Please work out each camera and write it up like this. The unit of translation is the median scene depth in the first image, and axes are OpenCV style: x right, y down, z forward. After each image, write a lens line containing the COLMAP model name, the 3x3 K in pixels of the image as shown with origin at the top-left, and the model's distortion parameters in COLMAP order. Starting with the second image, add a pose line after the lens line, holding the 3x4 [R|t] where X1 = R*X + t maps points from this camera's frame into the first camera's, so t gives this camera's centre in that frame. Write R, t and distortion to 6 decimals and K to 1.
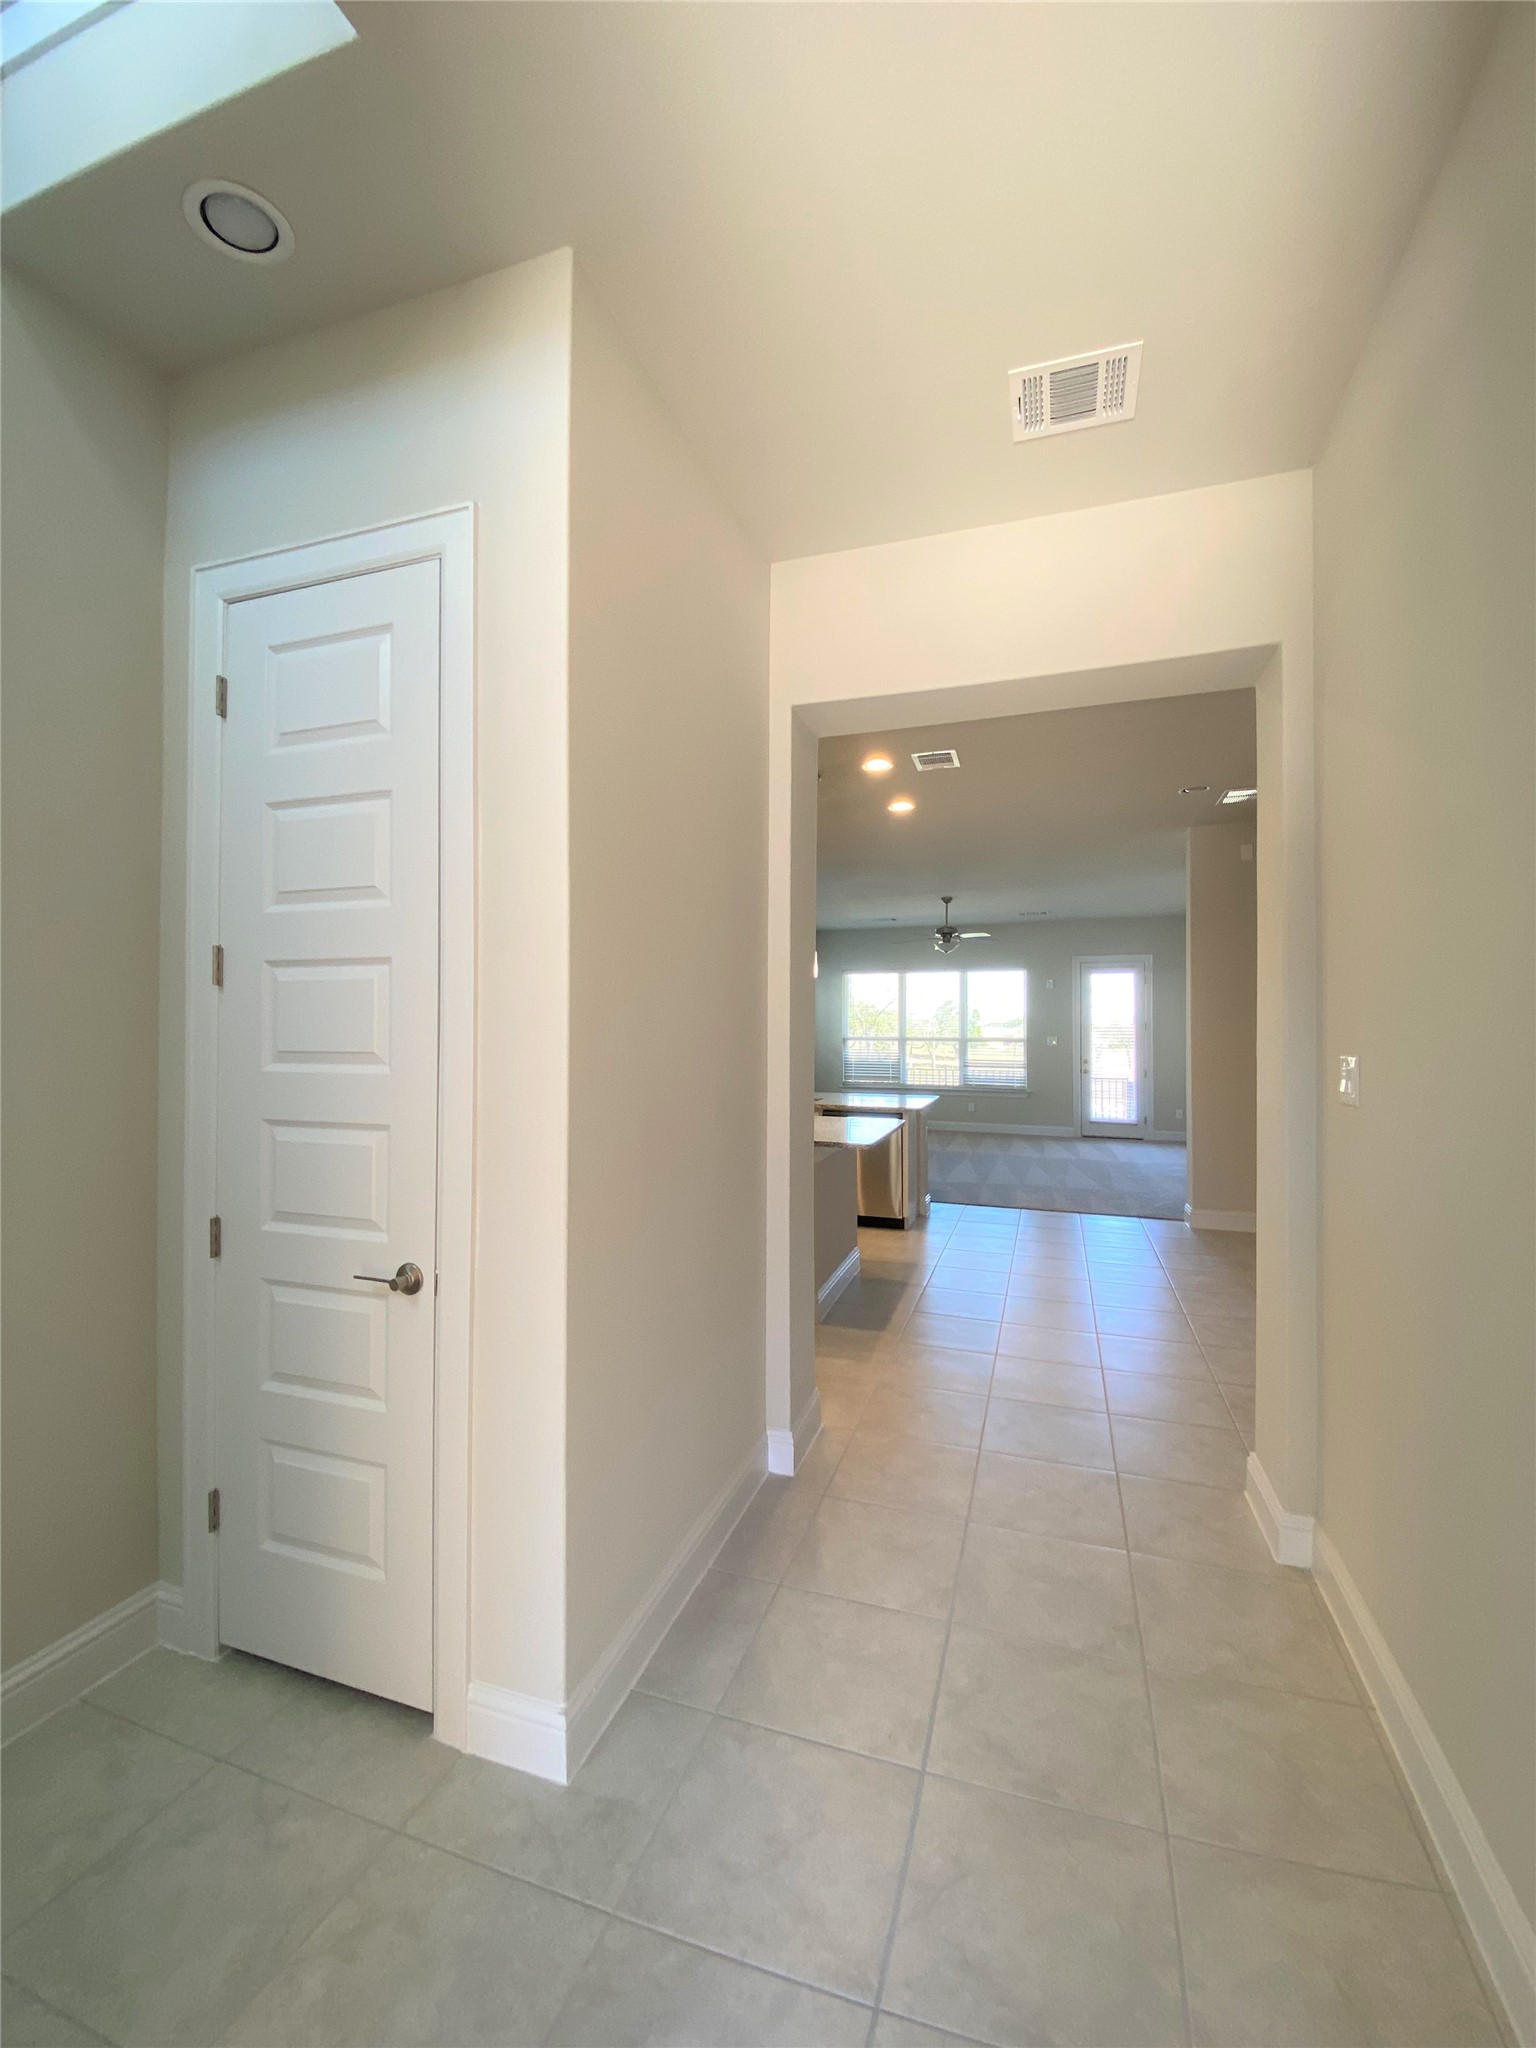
lens RADIAL K [[844.2, 0, 774.3], [0, 844.2, 1030.0], [0, 0, 1]] dist [-0.030741, -0.001191]
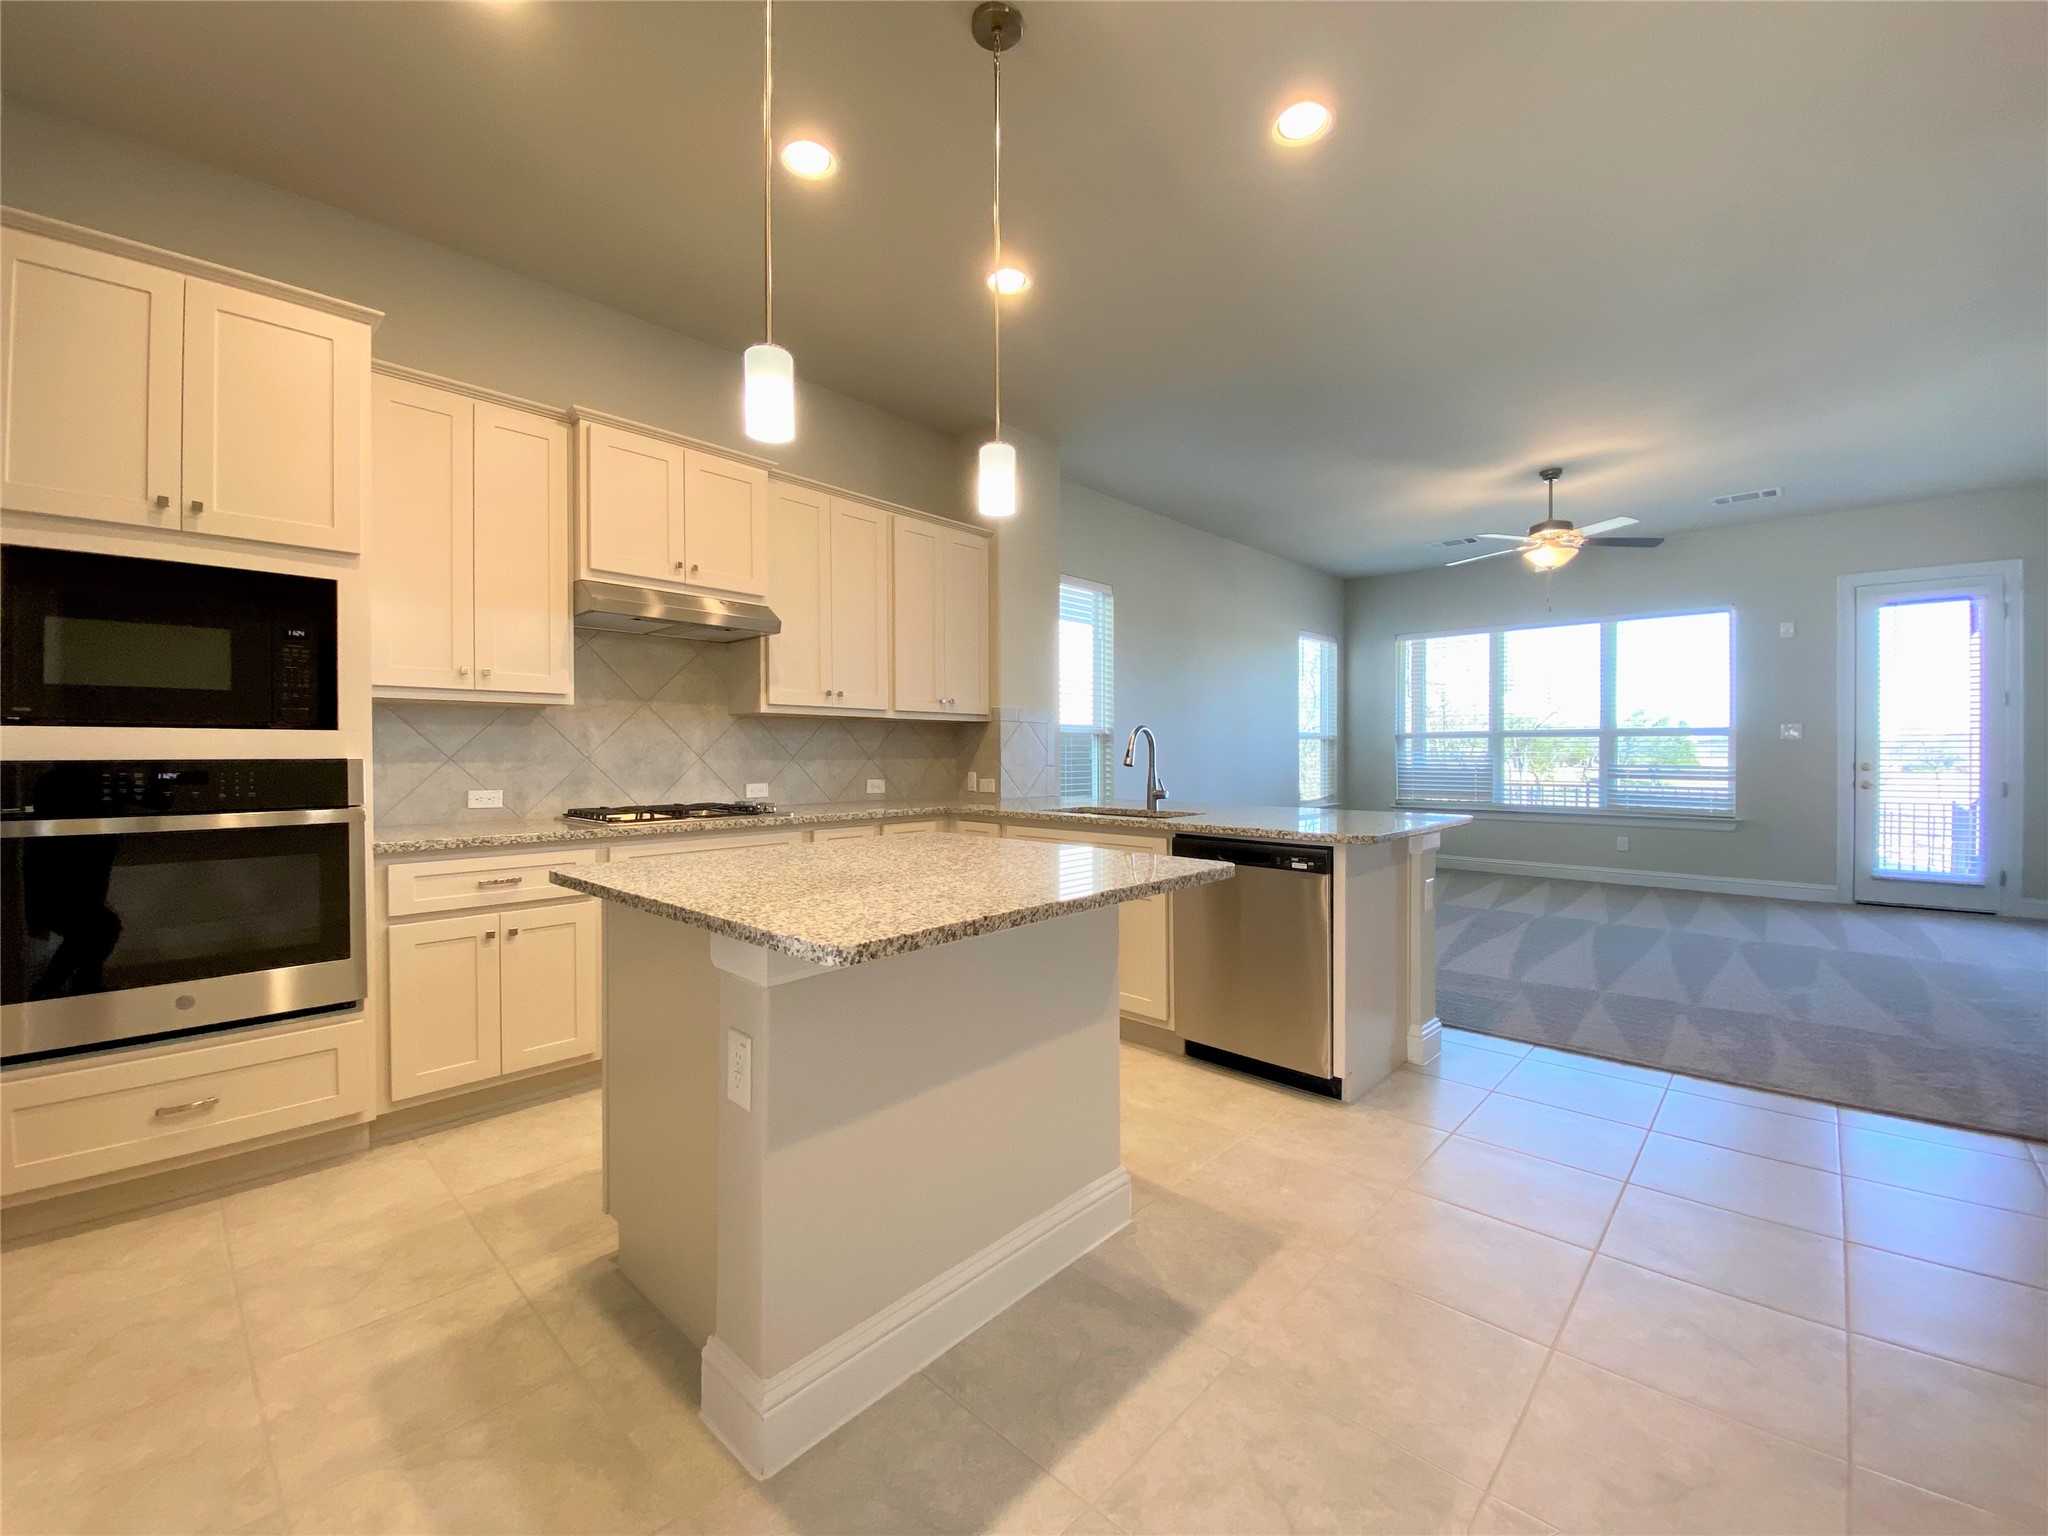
lens RADIAL K [[844.2, 0, 1013.0], [0, 844.2, 757.2], [0, 0, 1]] dist [-0.030741, -0.001191]
pose [[0.897905, -0.007832, -0.440119, 0.108579], [0.009089, 0.999958, 0.000748, 0.026224], [0.440095, -0.004672, 0.897939, 0.285028]]
